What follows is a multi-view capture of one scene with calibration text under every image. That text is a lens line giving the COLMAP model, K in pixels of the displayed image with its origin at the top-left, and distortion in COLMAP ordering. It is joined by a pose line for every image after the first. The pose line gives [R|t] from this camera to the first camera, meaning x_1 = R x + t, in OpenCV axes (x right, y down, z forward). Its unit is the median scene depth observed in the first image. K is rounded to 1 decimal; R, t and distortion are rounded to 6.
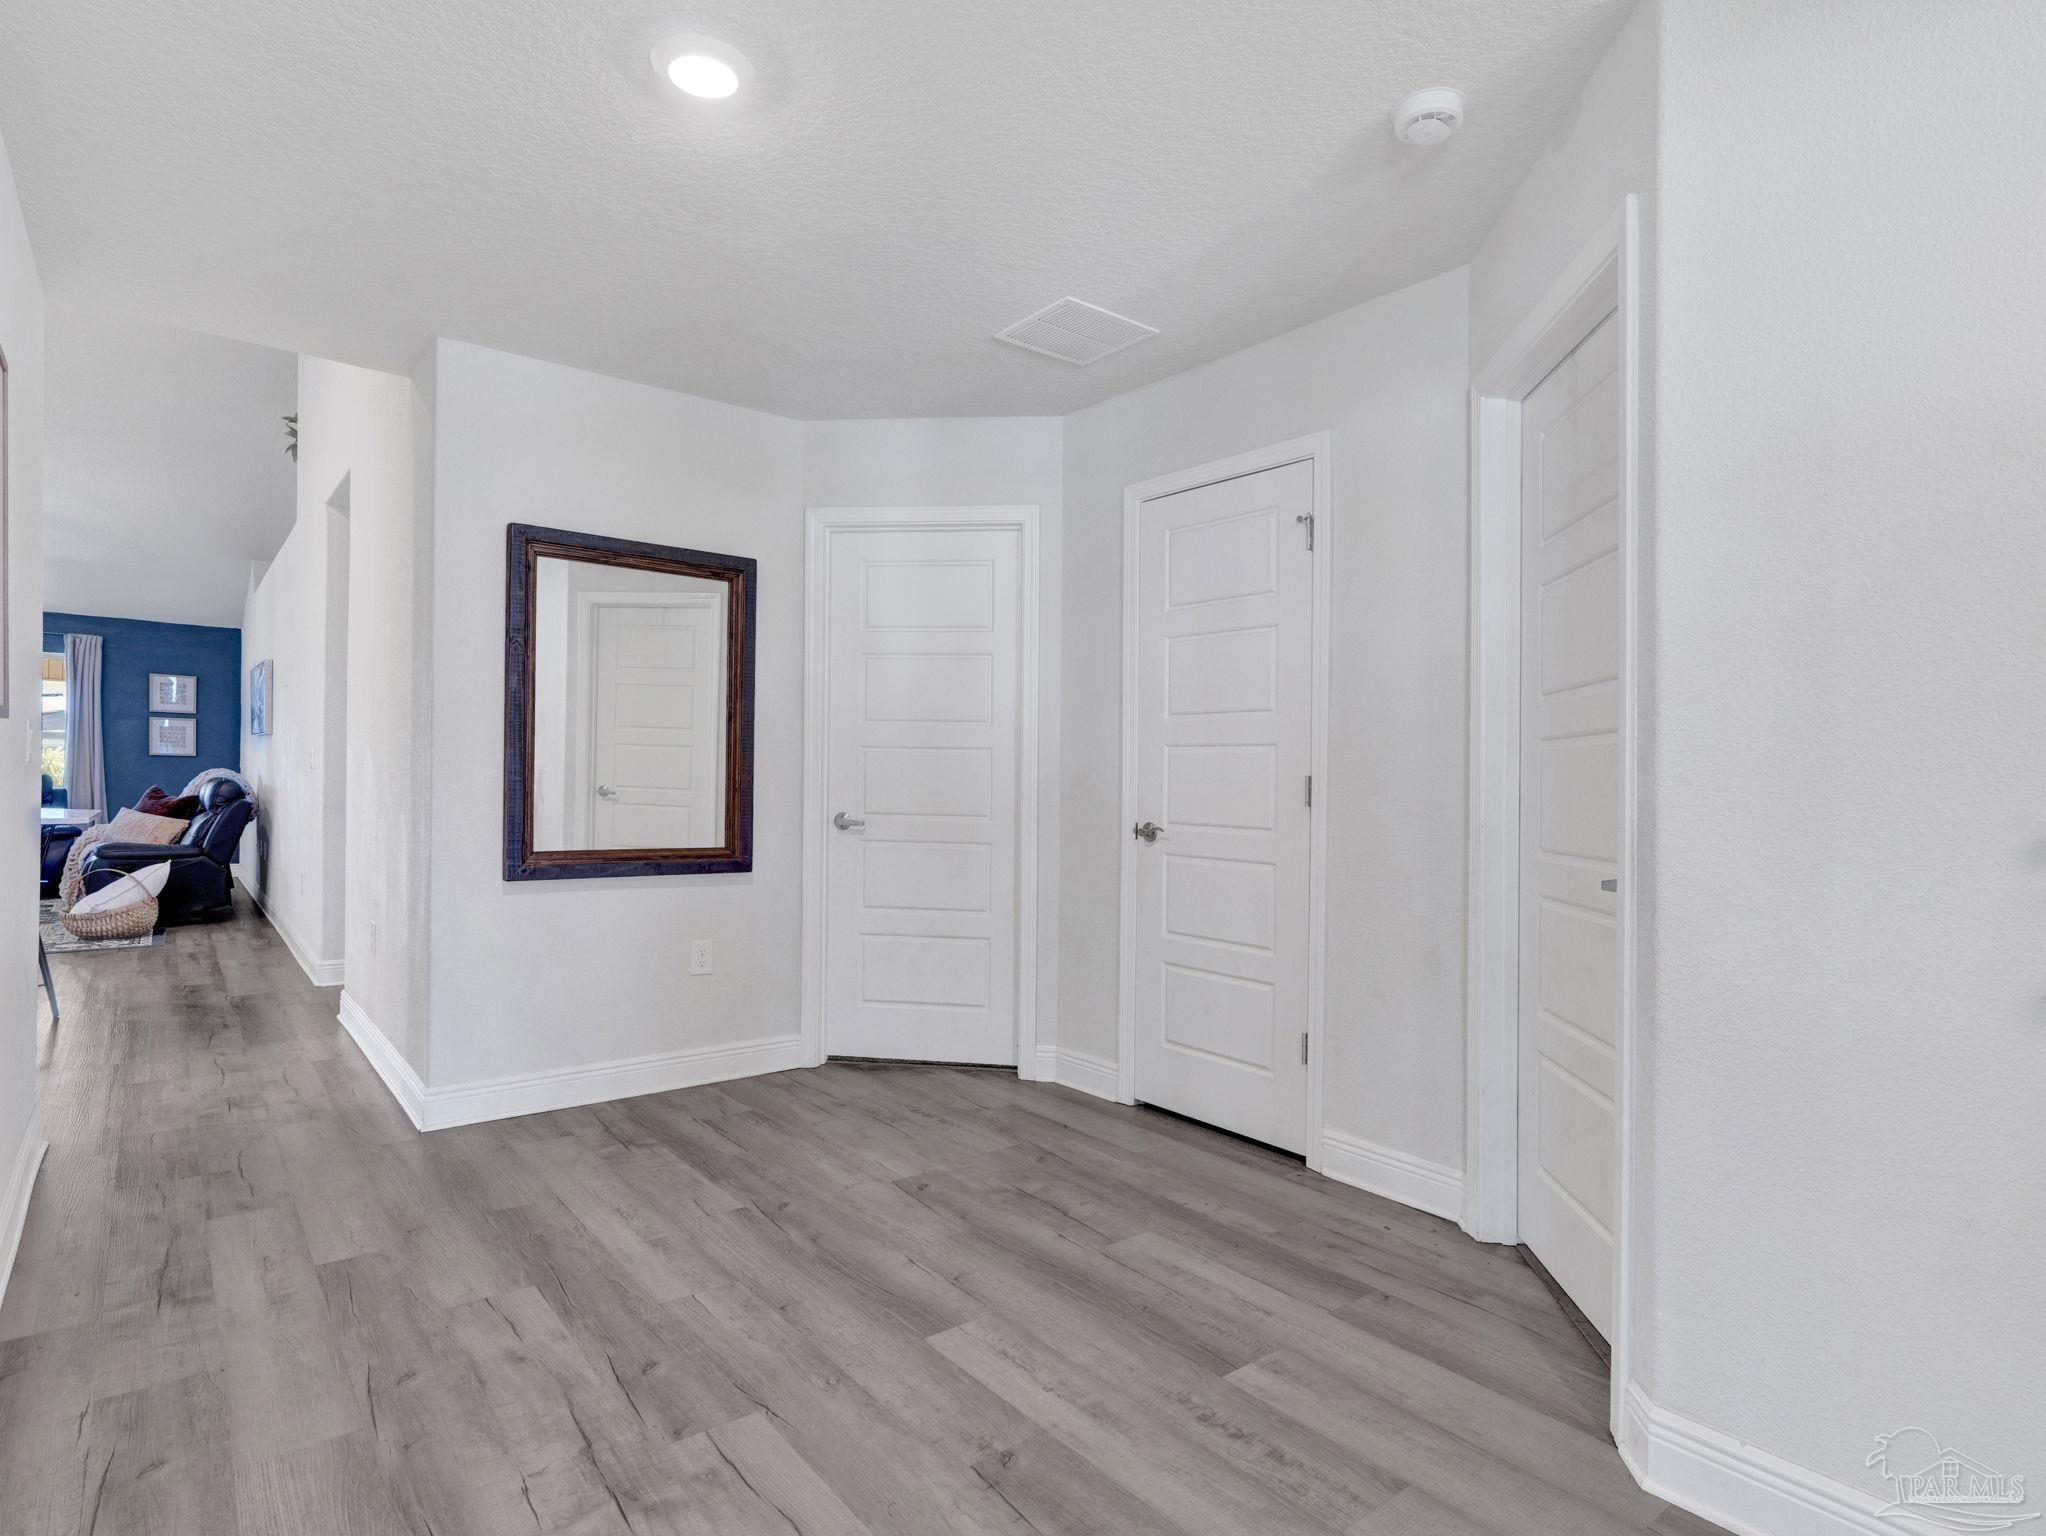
lens RADIAL K [[1098.1, 0, 1023.0], [0, 1098.1, 768.0], [0, 0, 1]] dist [-0.013074, -0.000986]
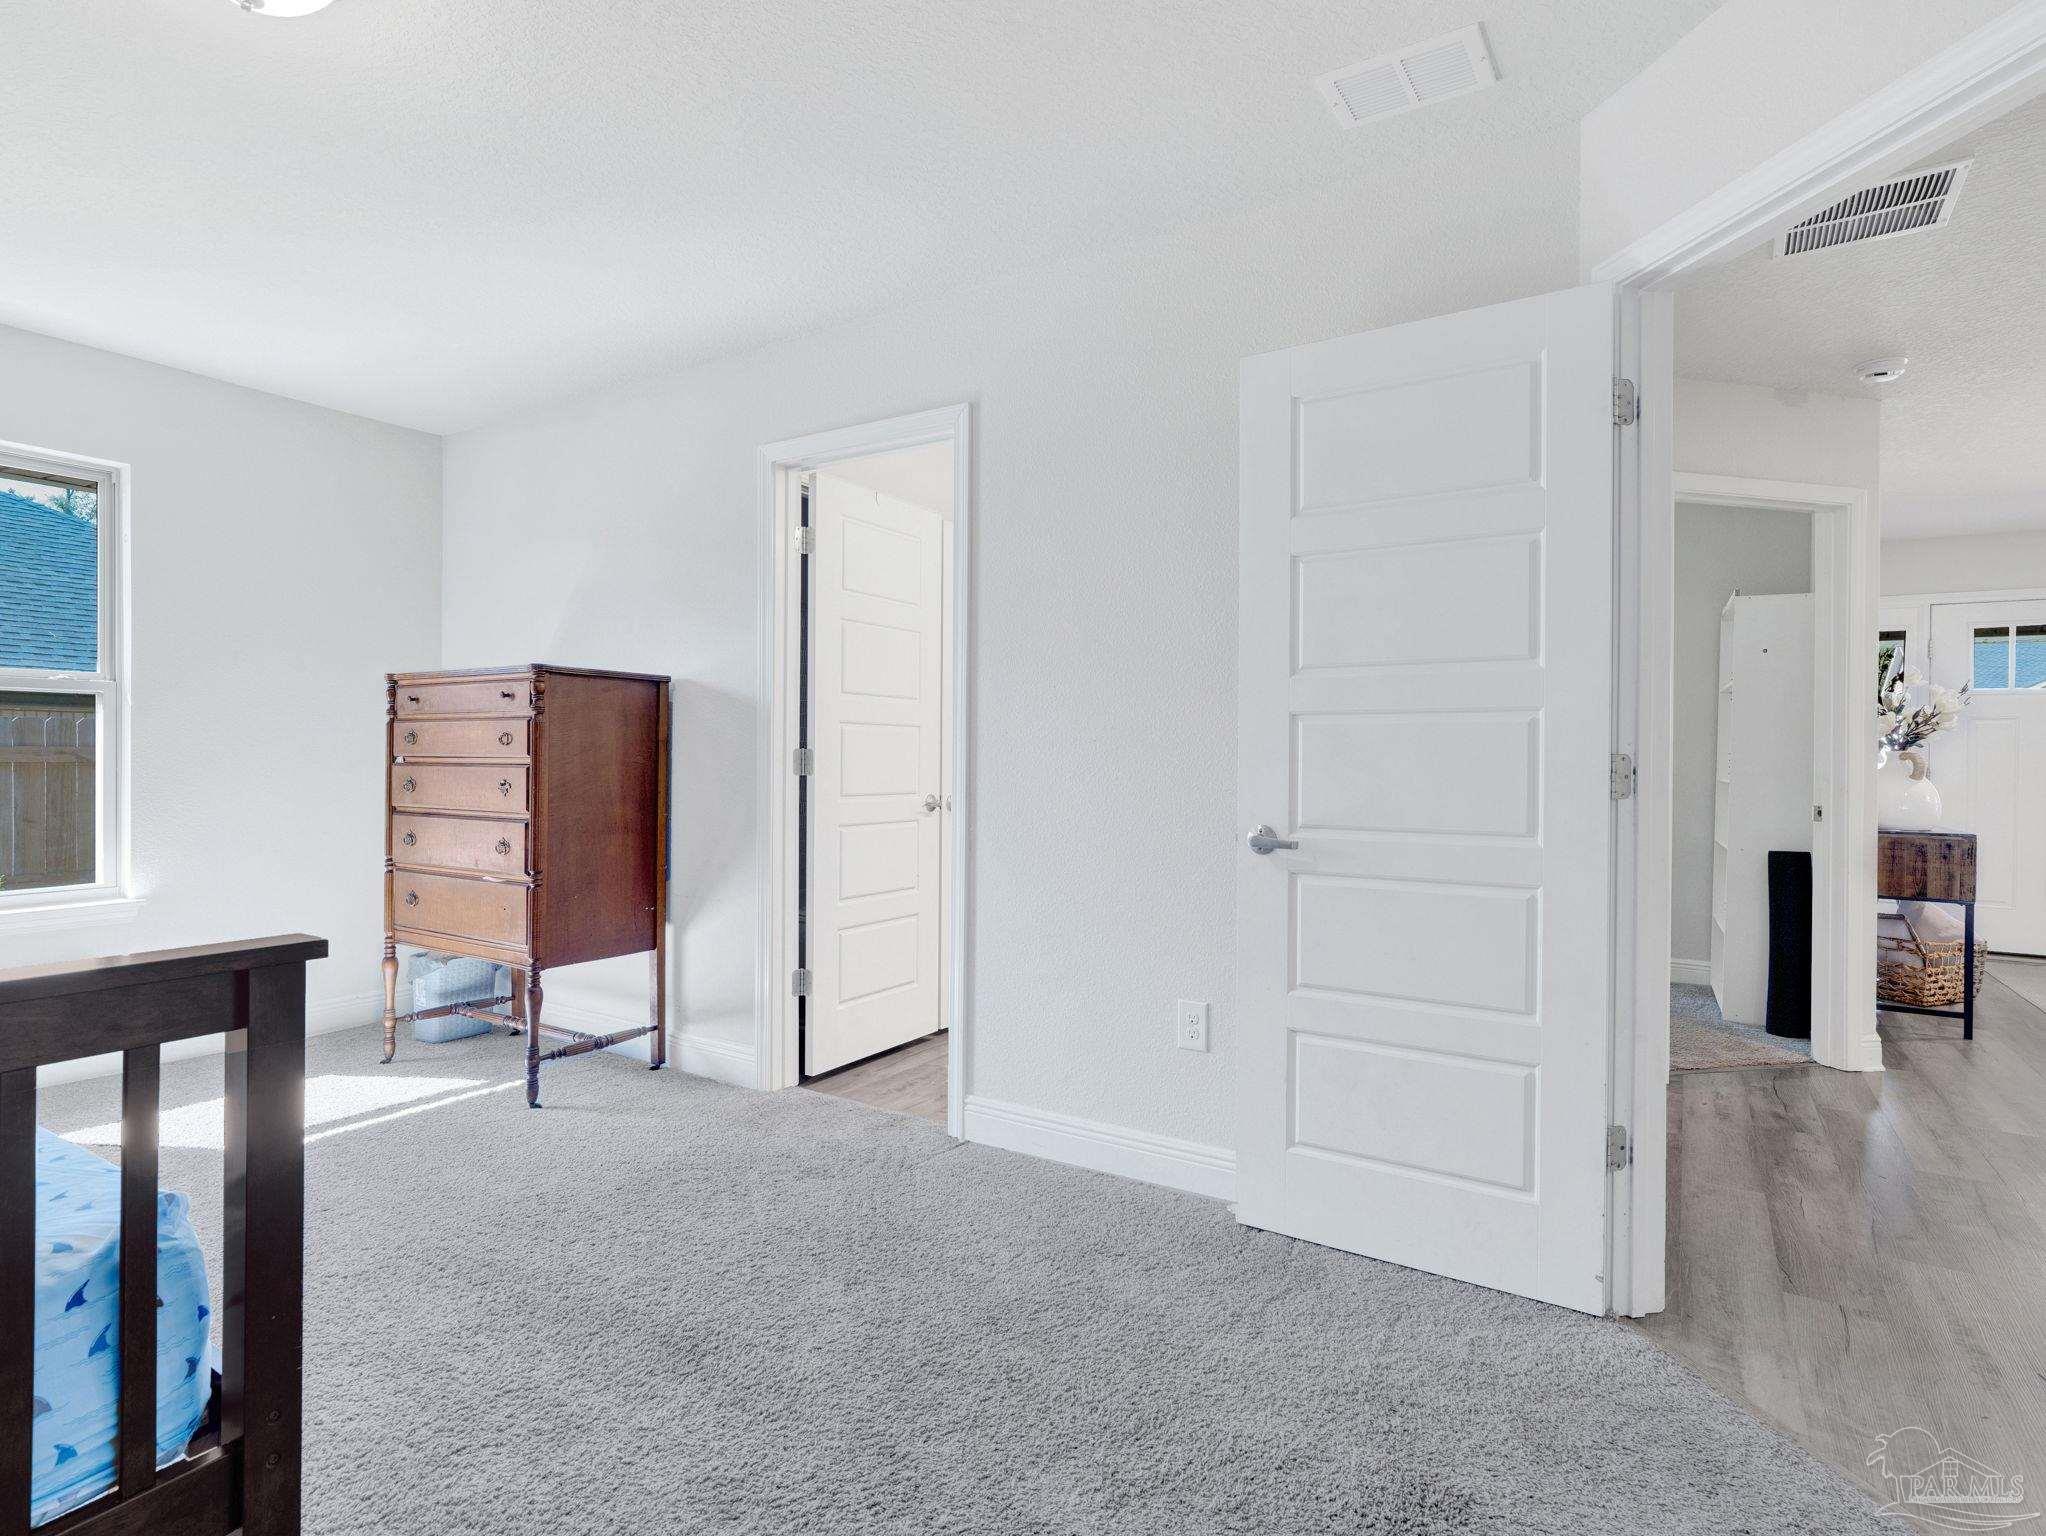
lens RADIAL K [[1050.5, 0, 1025.2], [0, 1050.5, 769.7], [0, 0, 1]] dist [-0.009051, 0.000057]
pose [[-0.330889, -0.026795, 0.943289, -0.553170], [-0.023217, 0.999525, 0.020248, 0.015139], [-0.943384, -0.015201, -0.331354, 2.139642]]
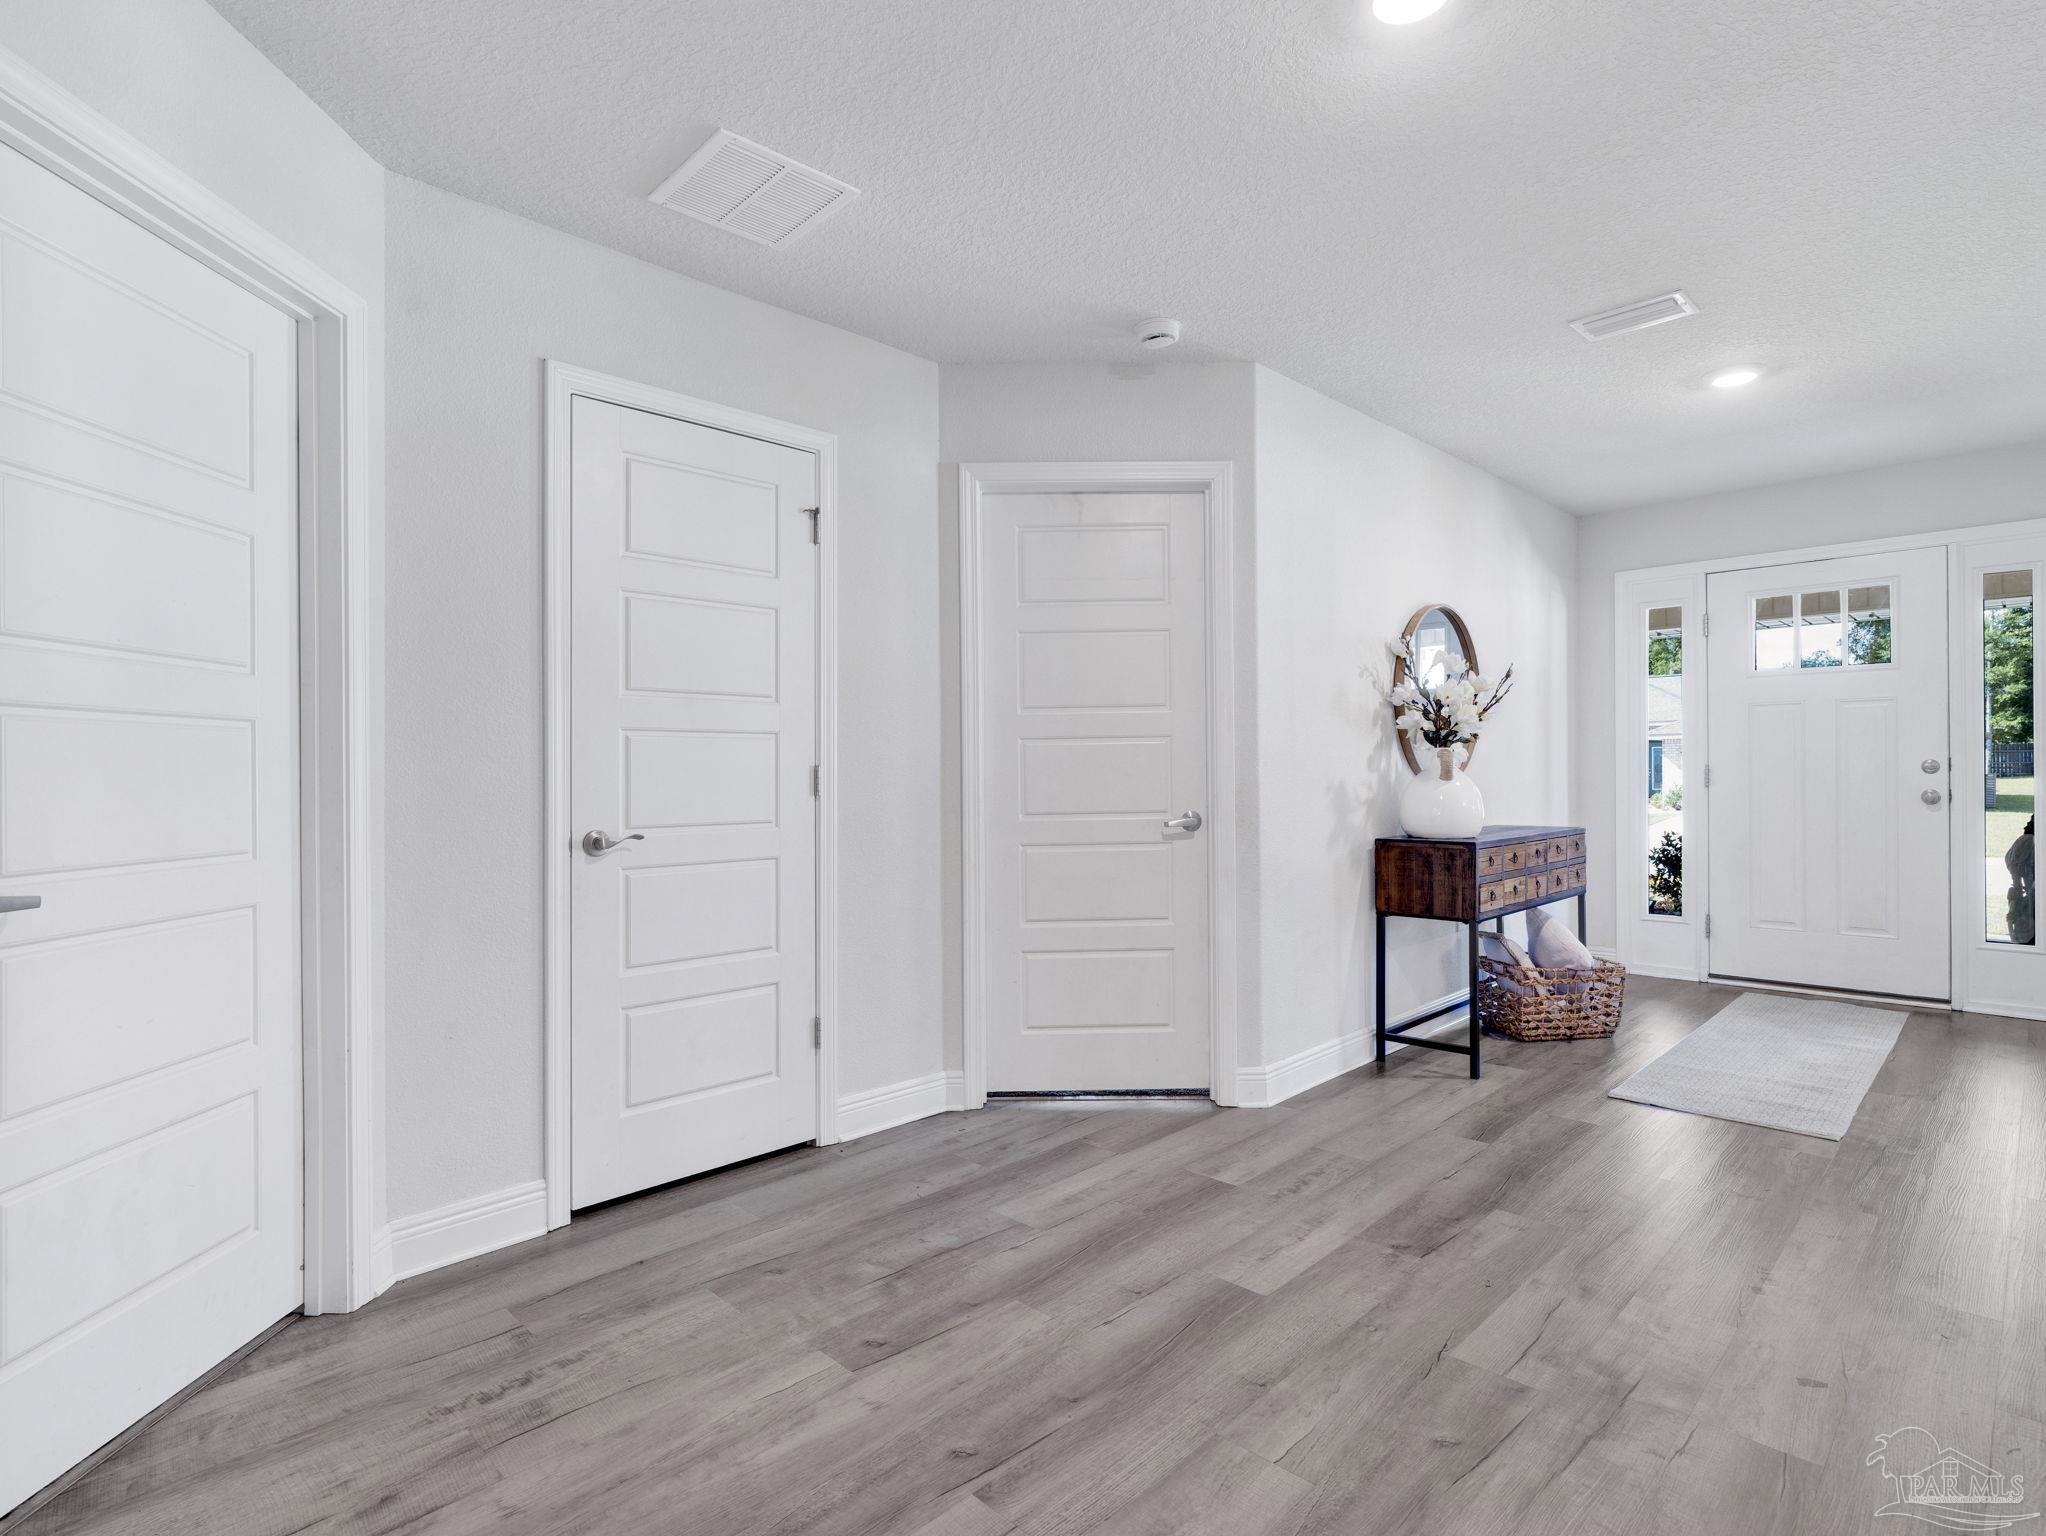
lens RADIAL K [[1040.1, 0, 1023.0], [0, 1040.1, 768.0], [0, 0, 1]] dist [-0.009335, 0.000297]
pose [[-0.116309, -0.007403, 0.993185, -0.817181], [-0.000006, 0.999972, 0.007453, 0.004339], [-0.993213, 0.000861, -0.116306, 1.046460]]
